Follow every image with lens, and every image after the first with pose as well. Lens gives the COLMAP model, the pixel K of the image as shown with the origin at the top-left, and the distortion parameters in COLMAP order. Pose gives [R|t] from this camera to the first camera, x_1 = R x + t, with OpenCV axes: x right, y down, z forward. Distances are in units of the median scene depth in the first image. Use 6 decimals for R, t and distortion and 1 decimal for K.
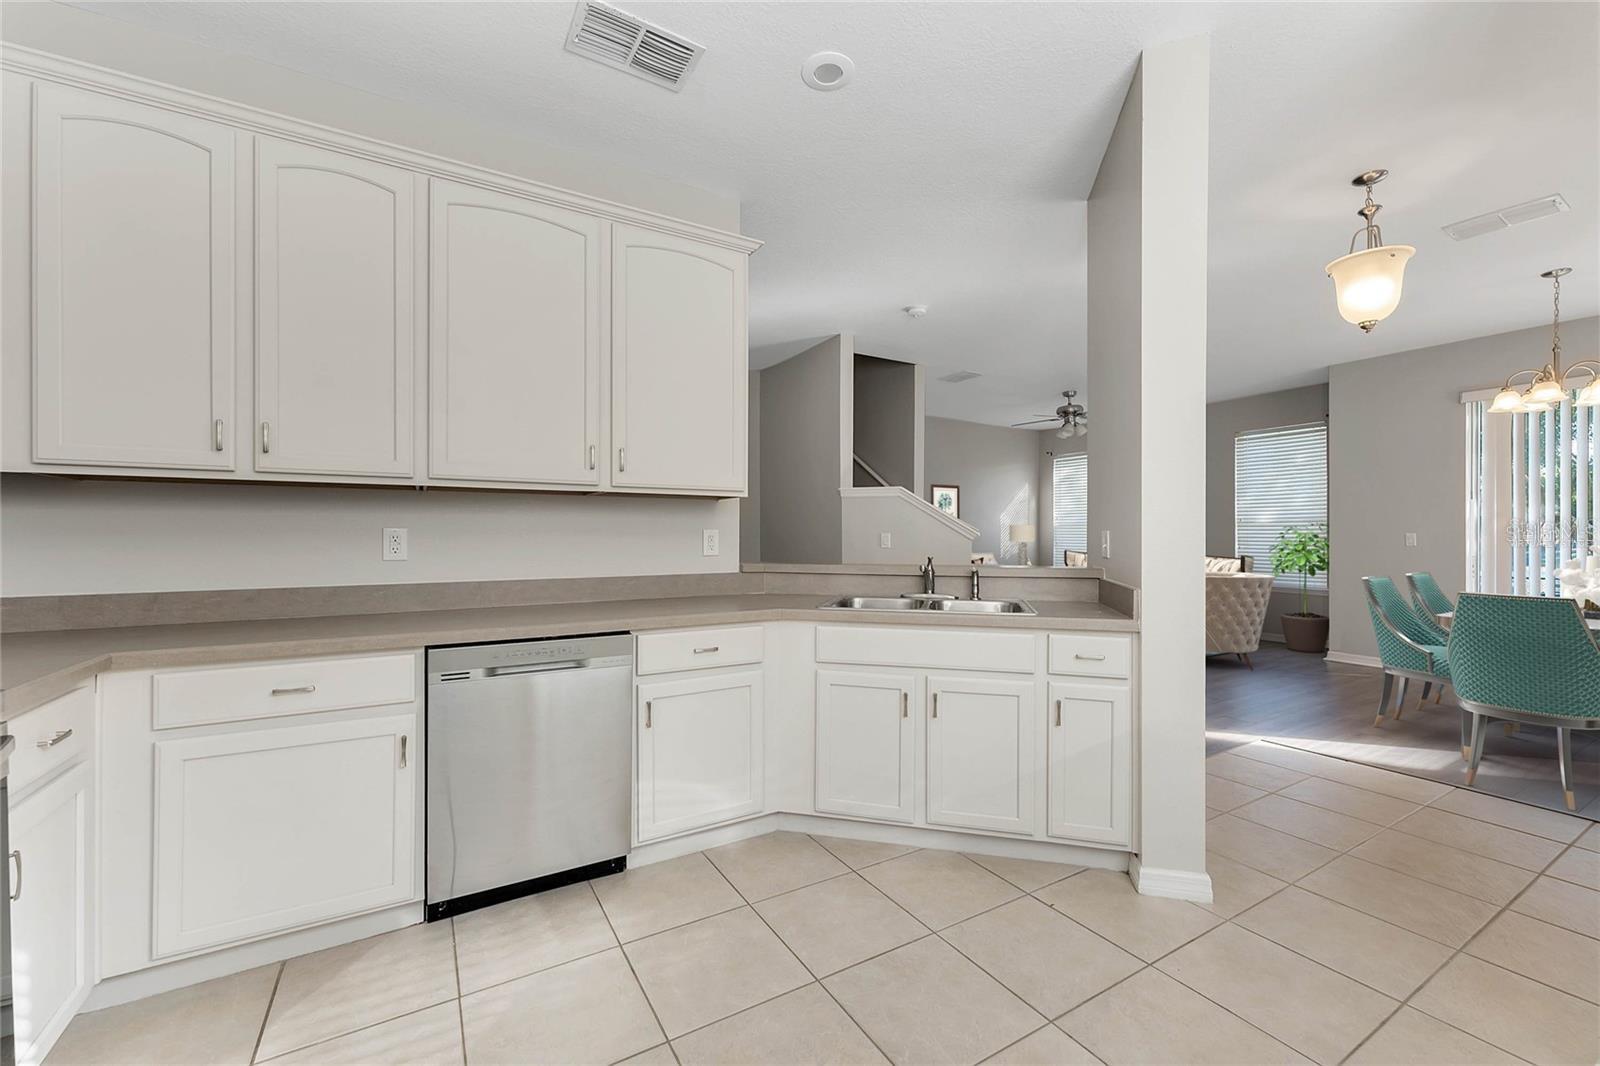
lens RADIAL K [[653.2, 0, 810.8], [0, 653.2, 536.8], [0, 0, 1]] dist [0.014073, 0.000322]
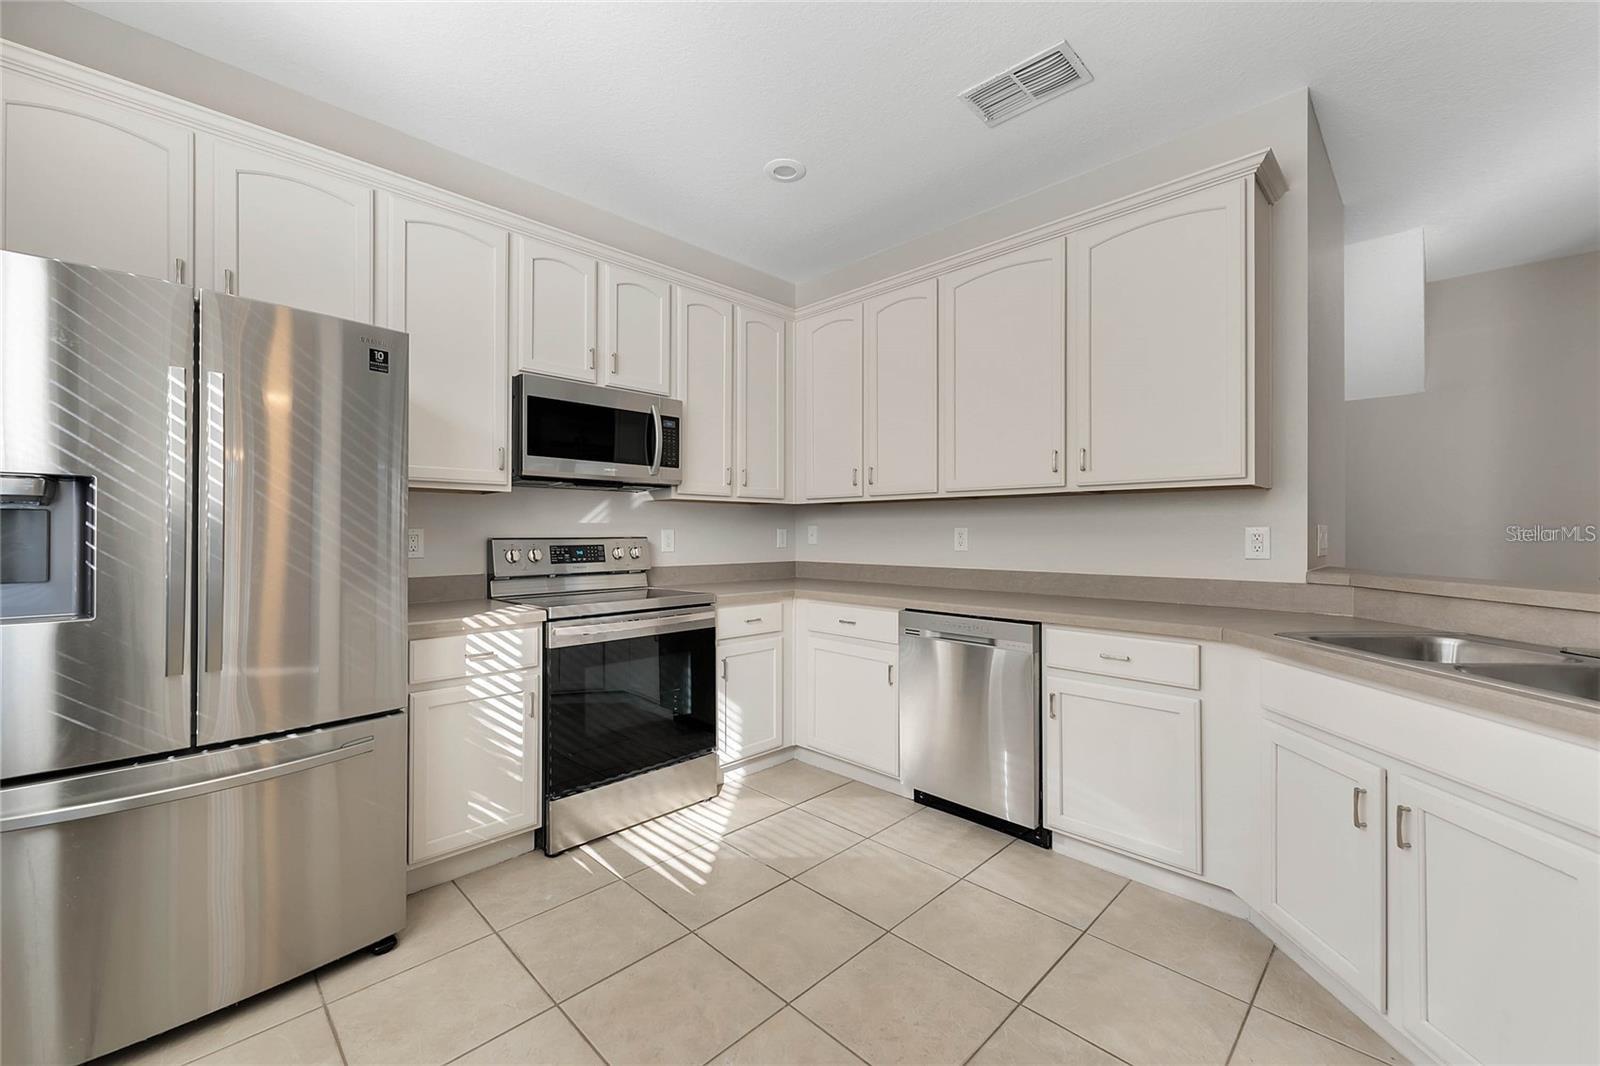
lens RADIAL K [[653.2, 0, 799.5], [0, 653.2, 530.9], [0, 0, 1]] dist [0.014073, 0.000322]
pose [[0.253769, -0.001833, -0.967263, 0.653119], [-0.006280, 0.999974, -0.003542, 0.000112], [0.967245, 0.006973, 0.253751, 0.345353]]
